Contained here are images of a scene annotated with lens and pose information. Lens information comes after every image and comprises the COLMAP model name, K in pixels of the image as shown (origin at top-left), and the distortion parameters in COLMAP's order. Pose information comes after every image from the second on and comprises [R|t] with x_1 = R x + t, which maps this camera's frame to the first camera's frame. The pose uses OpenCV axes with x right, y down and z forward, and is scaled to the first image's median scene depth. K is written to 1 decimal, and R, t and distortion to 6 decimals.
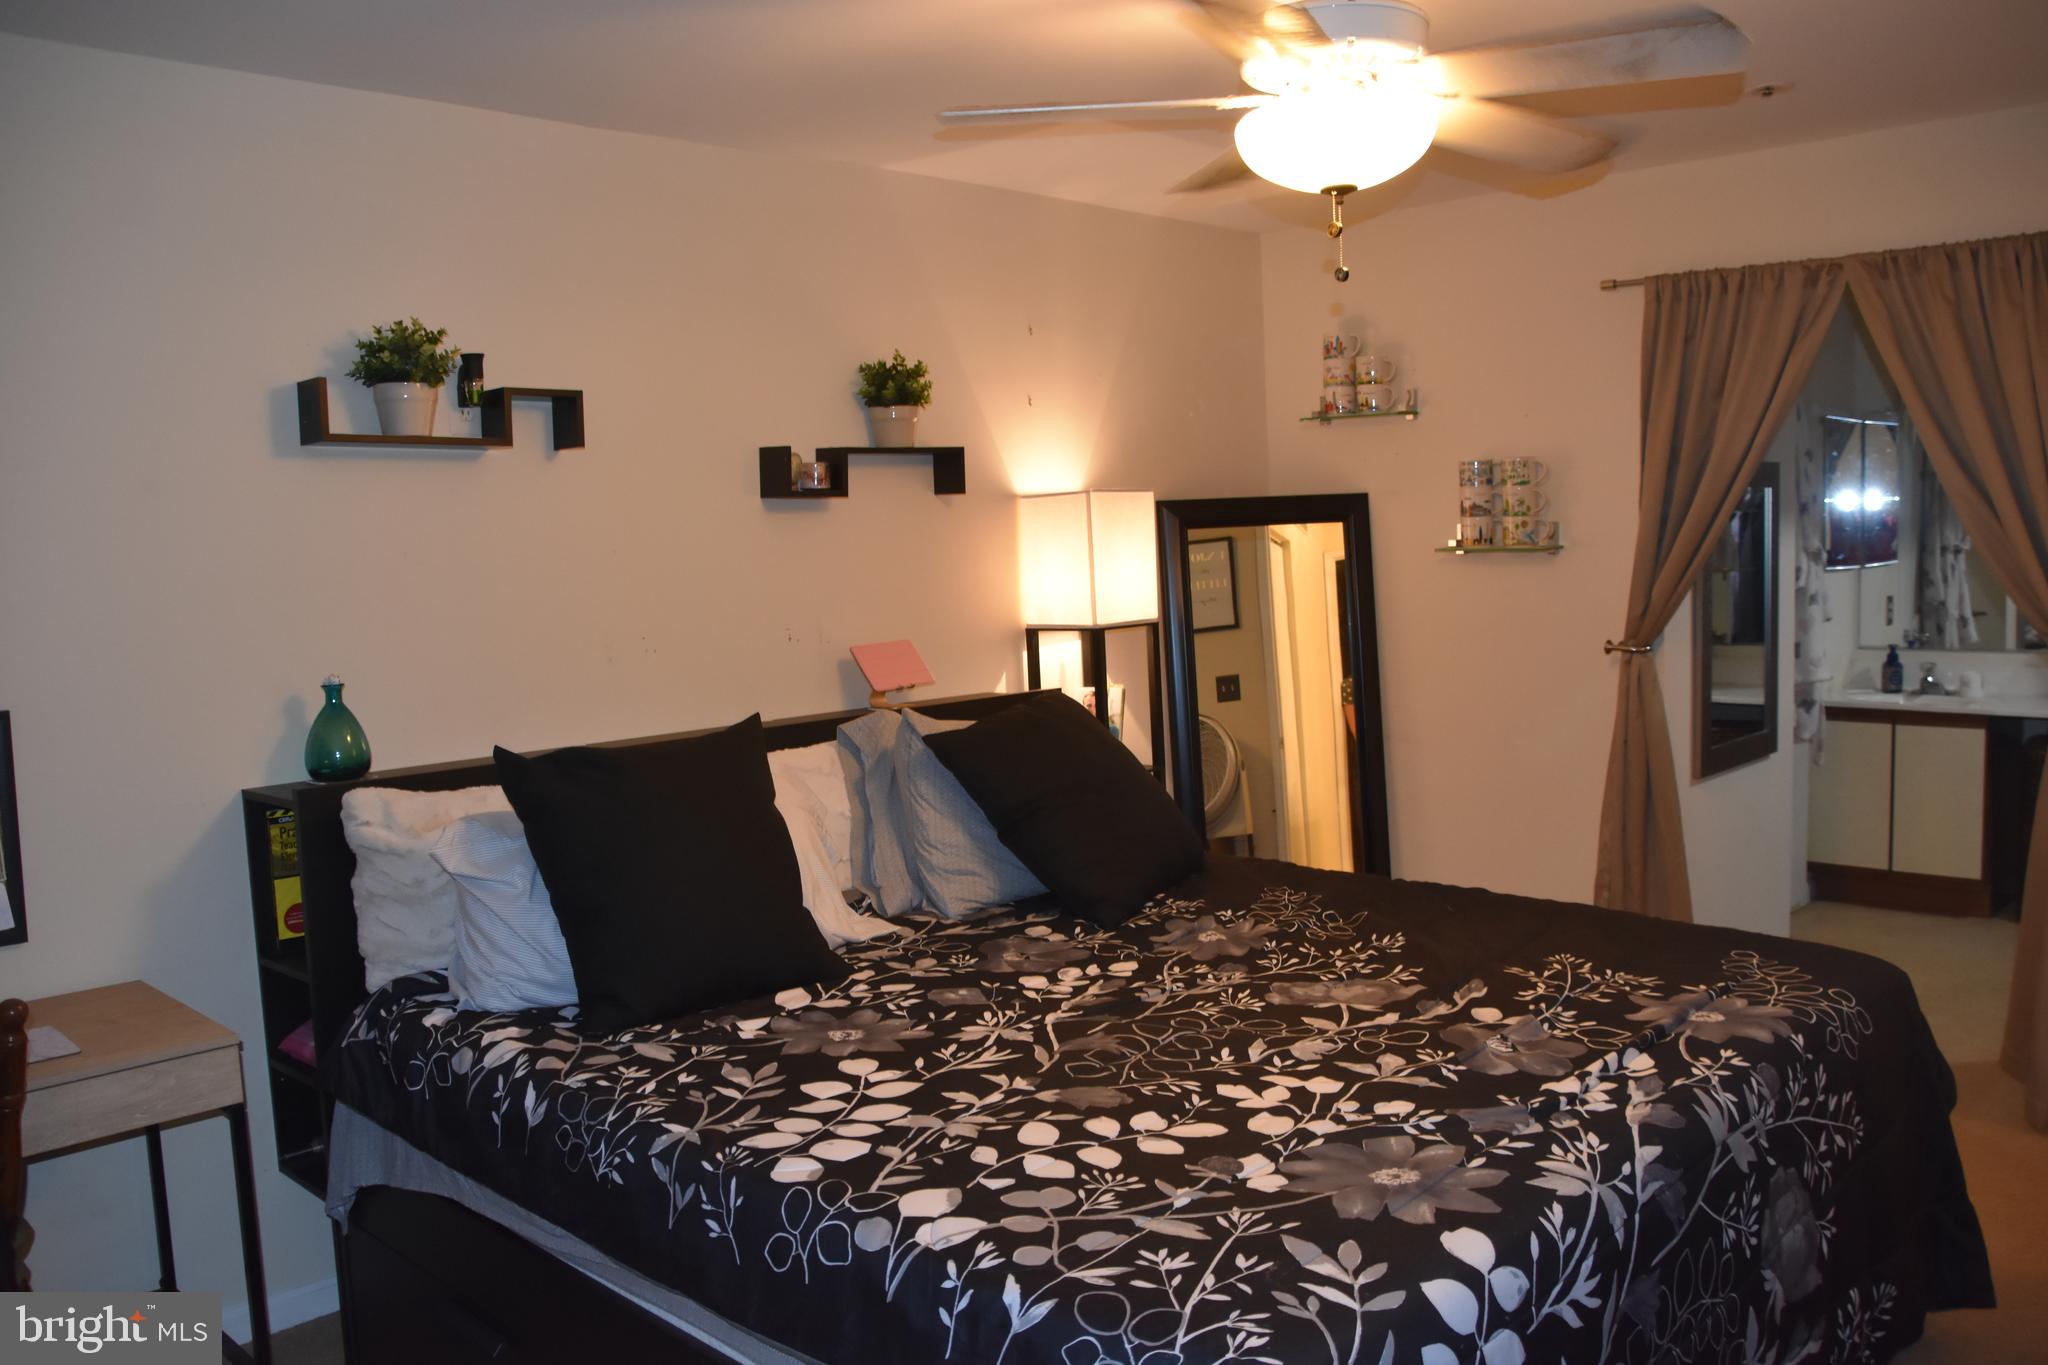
lens RADIAL K [[1661.4, 0, 1006.2], [0, 1661.4, 687.4], [0, 0, 1]] dist [-0.129309, 0.092357]
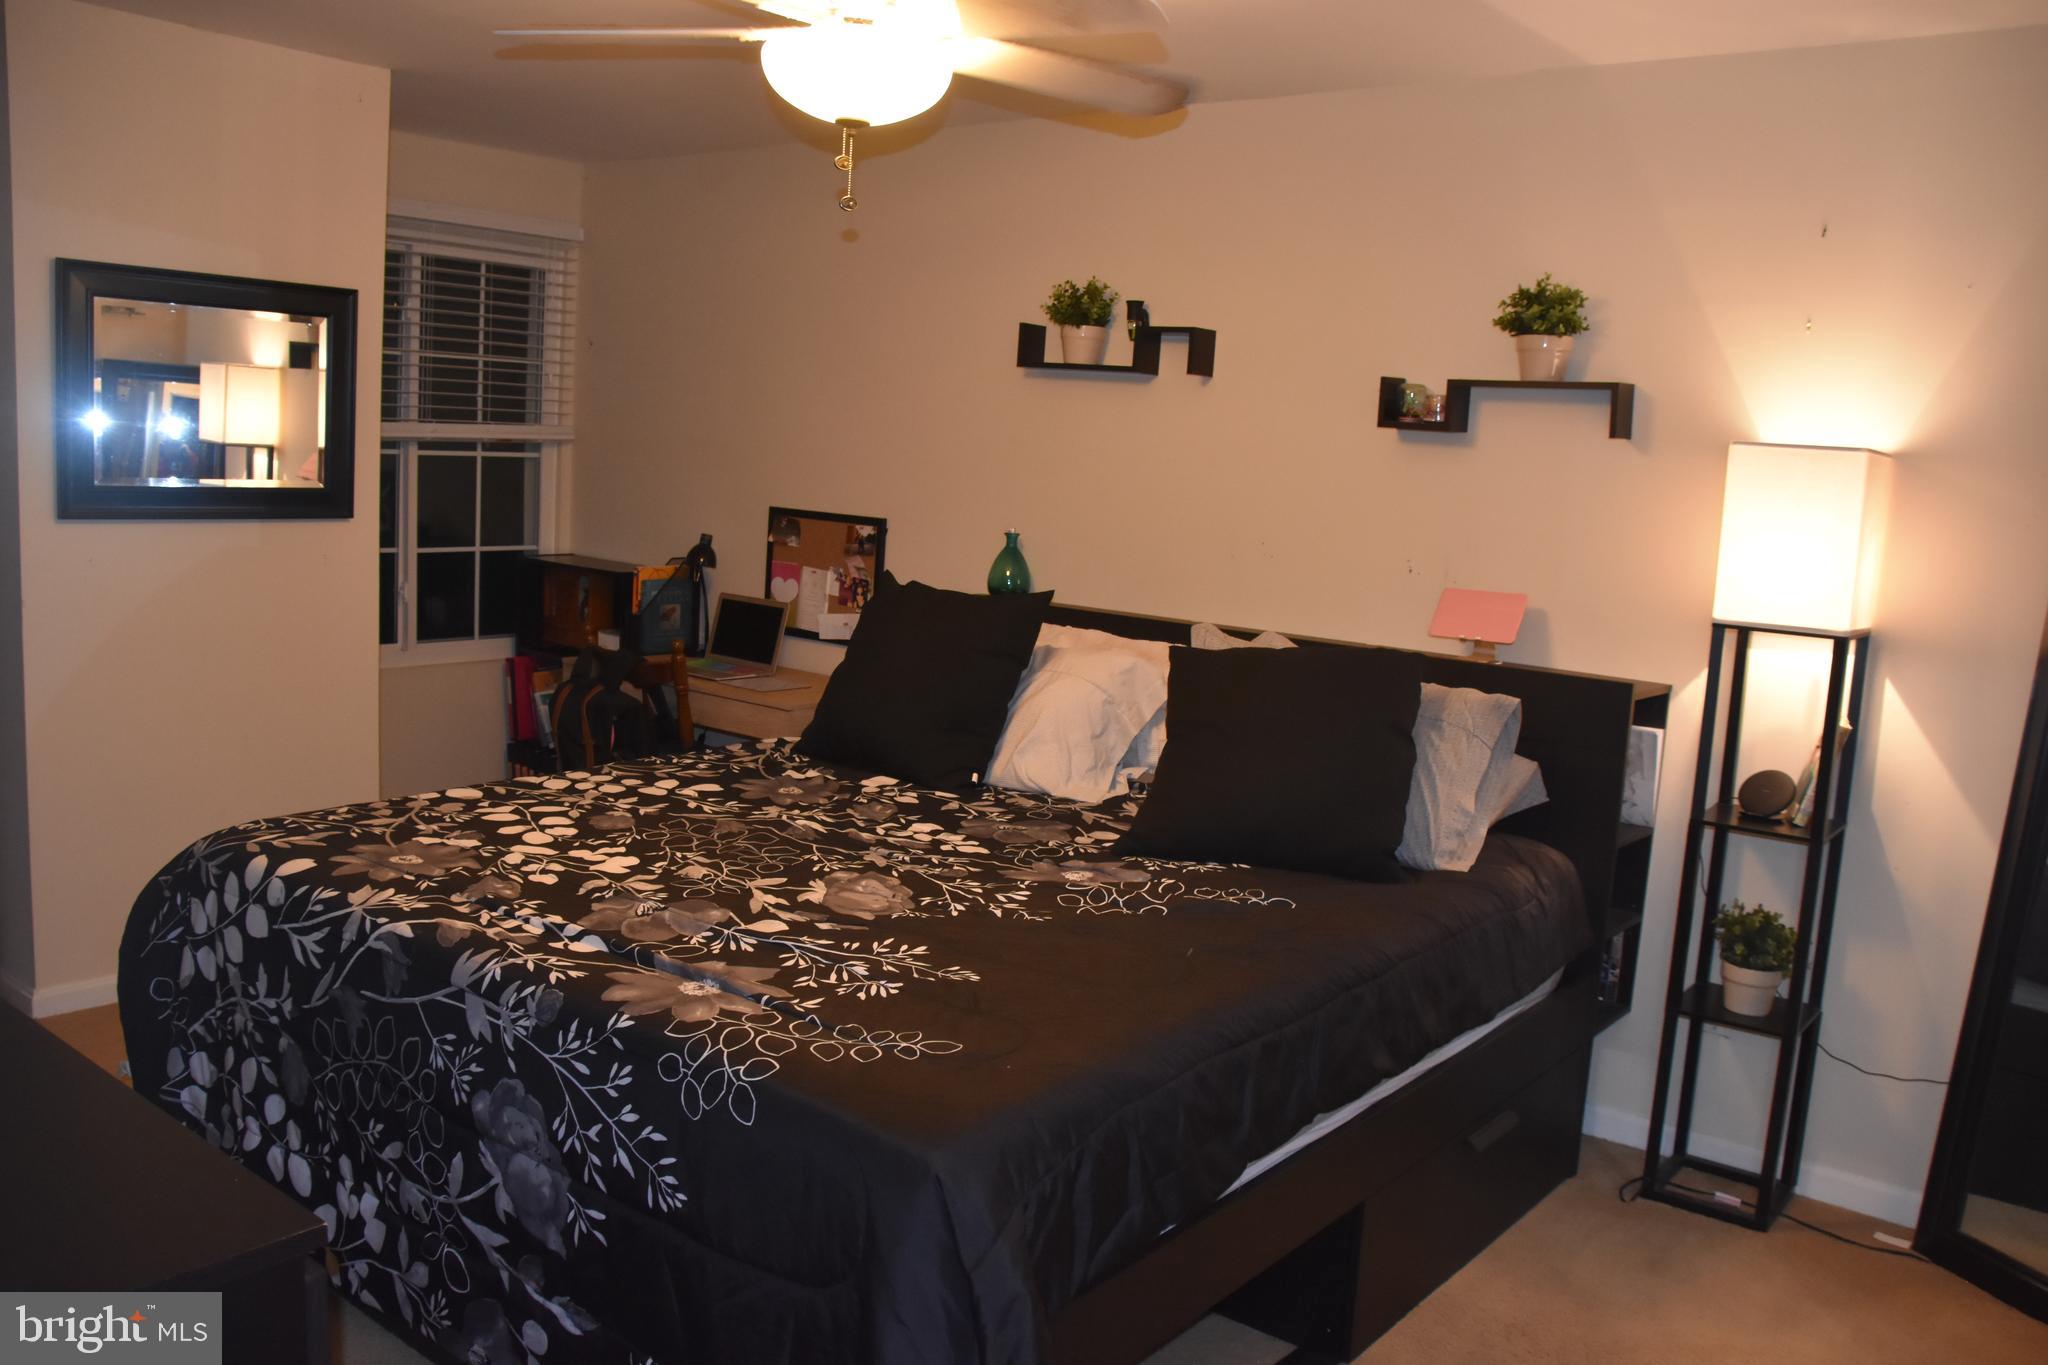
lens RADIAL K [[1661.4, 0, 1013.4], [0, 1661.4, 688.7], [0, 0, 1]] dist [-0.129309, 0.092357]
pose [[0.088189, 0.182094, -0.979318, 1.097288], [-0.152130, 0.974078, 0.167419, -0.118519], [0.984418, 0.134219, 0.113605, 0.866990]]
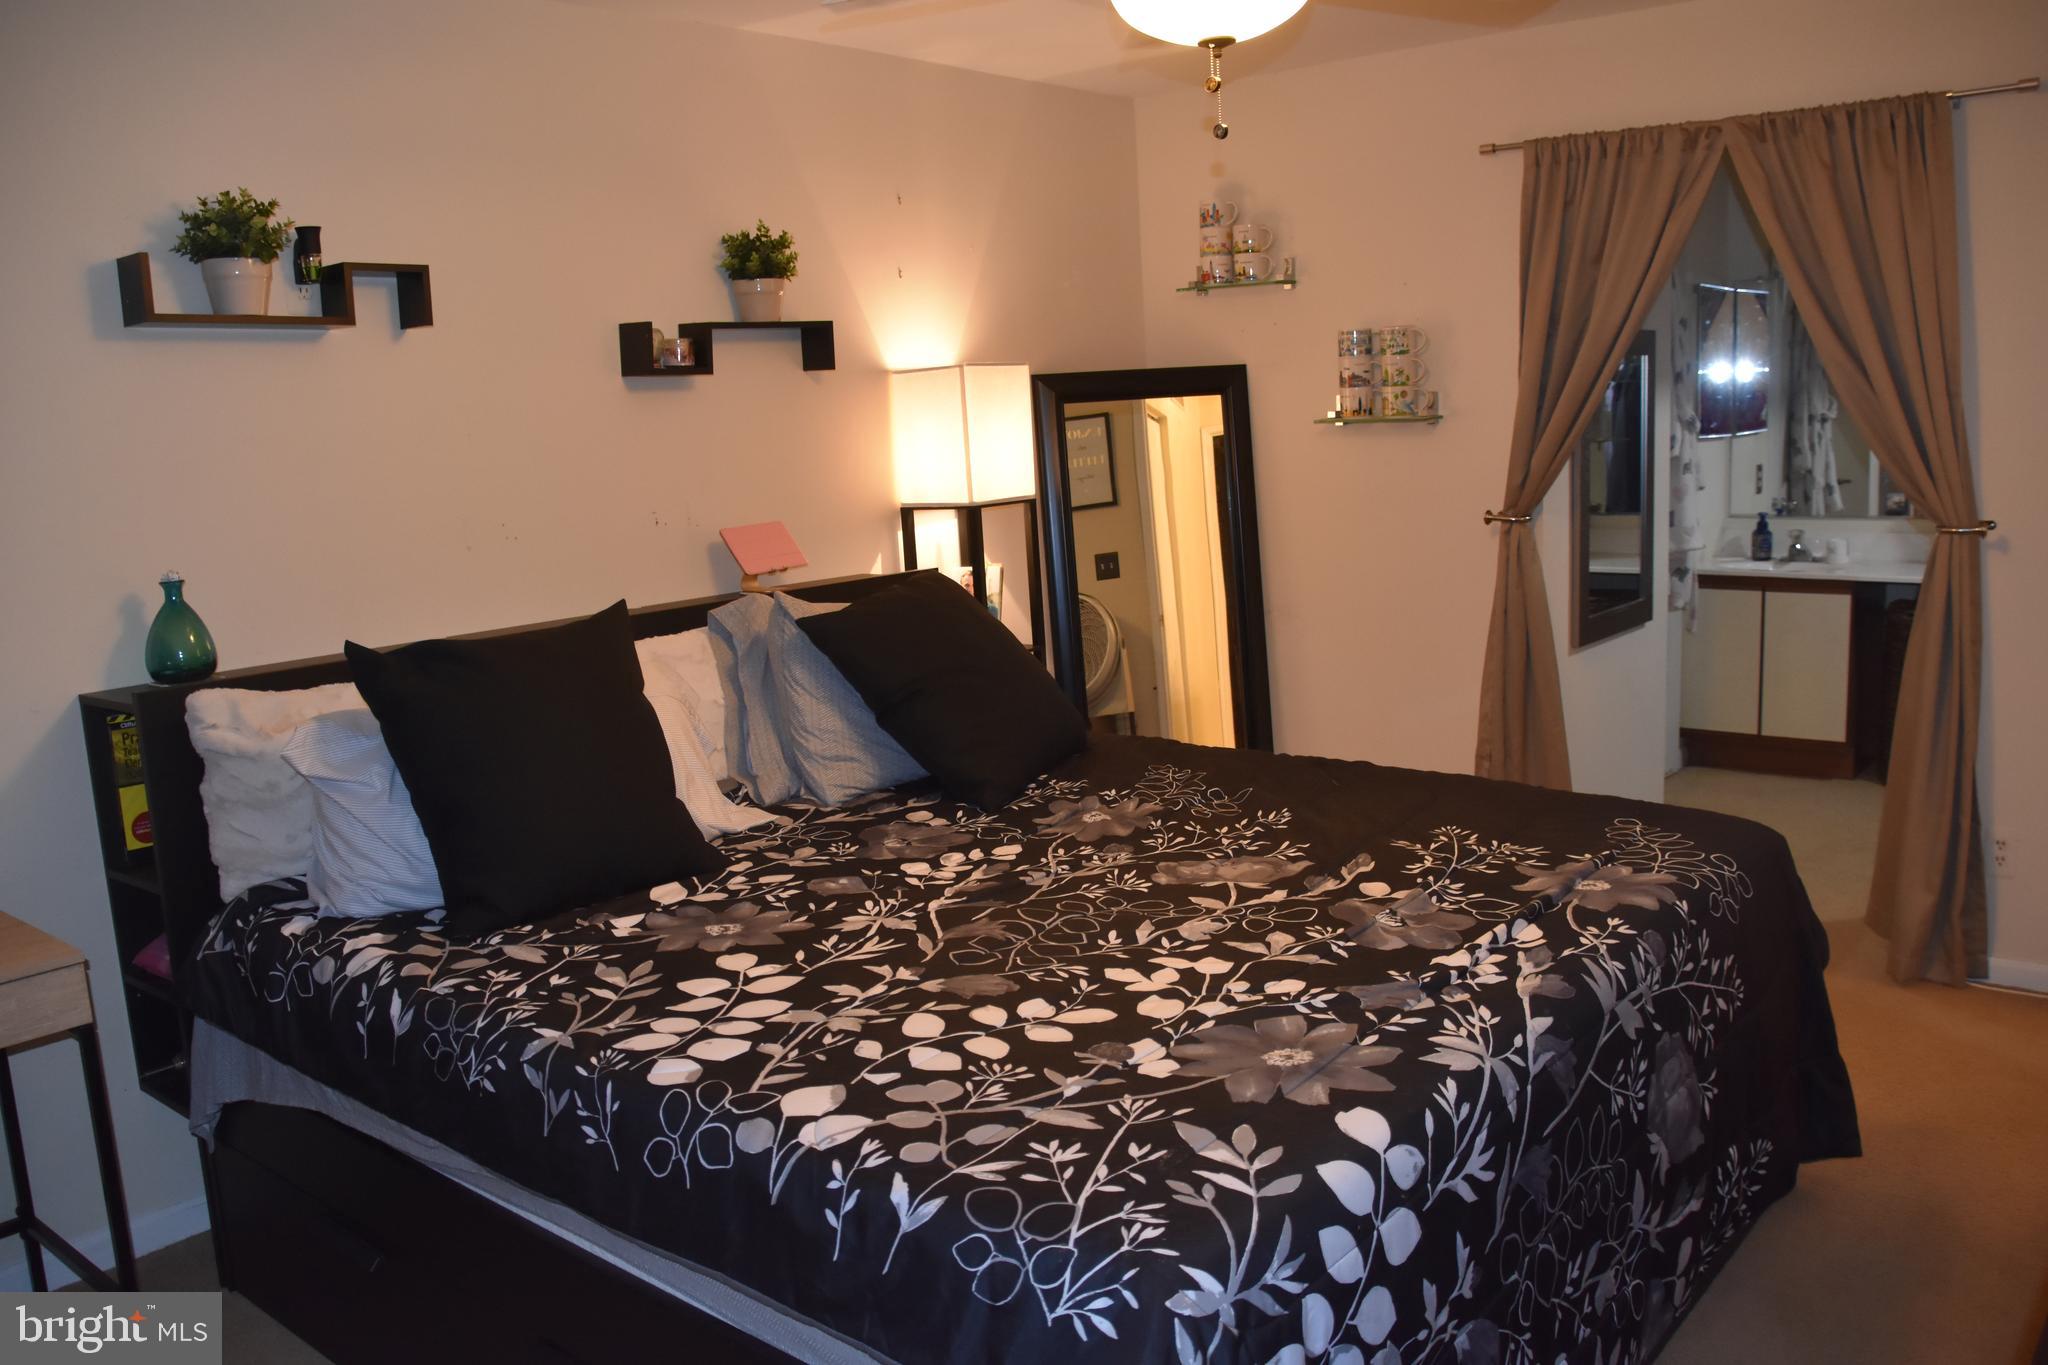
lens RADIAL K [[1661.4, 0, 1005.7], [0, 1661.4, 685.9], [0, 0, 1]] dist [-0.129309, 0.092357]
pose [[0.997180, -0.024258, 0.071011, 0.002468], [0.019238, 0.997323, 0.070545, 0.002157], [-0.072532, -0.068980, 0.994978, 0.026978]]
